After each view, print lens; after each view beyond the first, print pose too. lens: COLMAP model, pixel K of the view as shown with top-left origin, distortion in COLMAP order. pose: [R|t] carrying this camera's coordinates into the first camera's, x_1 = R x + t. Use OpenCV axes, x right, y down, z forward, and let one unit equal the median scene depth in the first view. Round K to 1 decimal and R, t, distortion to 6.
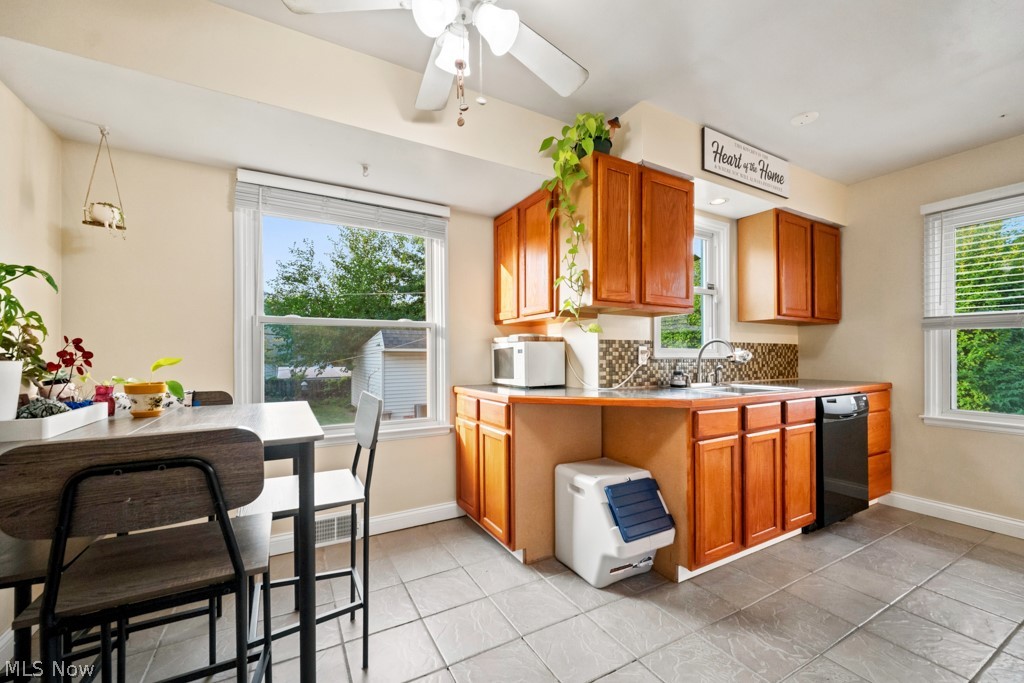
lens RADIAL K [[406.6, 0, 513.8], [0, 406.6, 352.6], [0, 0, 1]] dist [-0.004178, 0.000892]
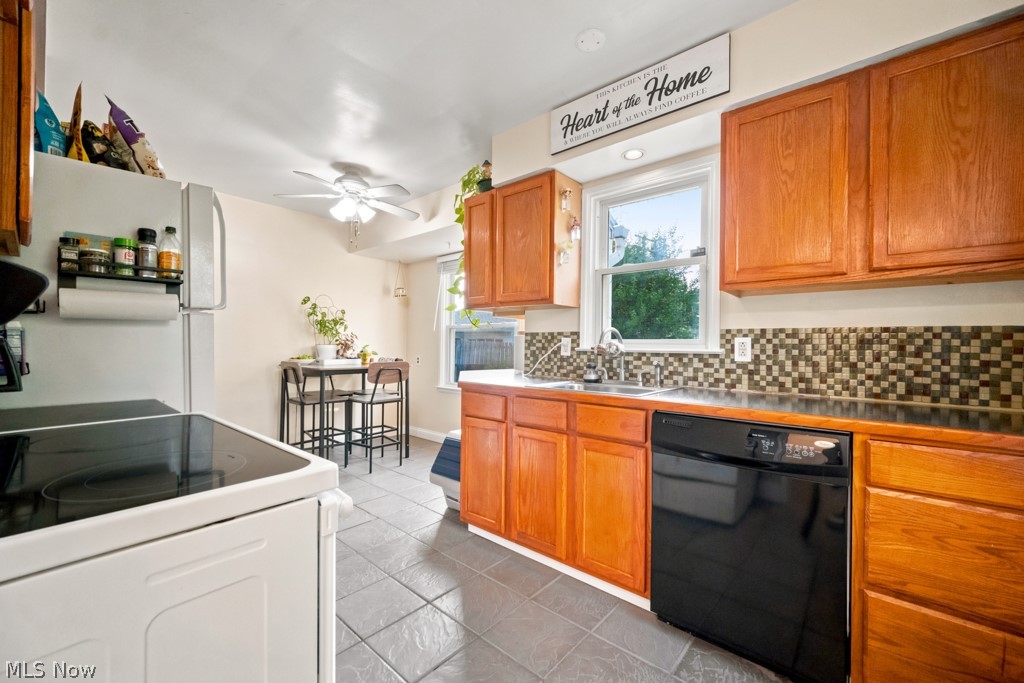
lens RADIAL K [[406.6, 0, 515.0], [0, 406.6, 341.8], [0, 0, 1]] dist [-0.004178, 0.000892]
pose [[0.349425, -0.002558, -0.936961, 1.201638], [-0.005541, 0.999973, -0.004796, -0.000005], [0.936948, 0.006867, 0.349402, 0.519988]]
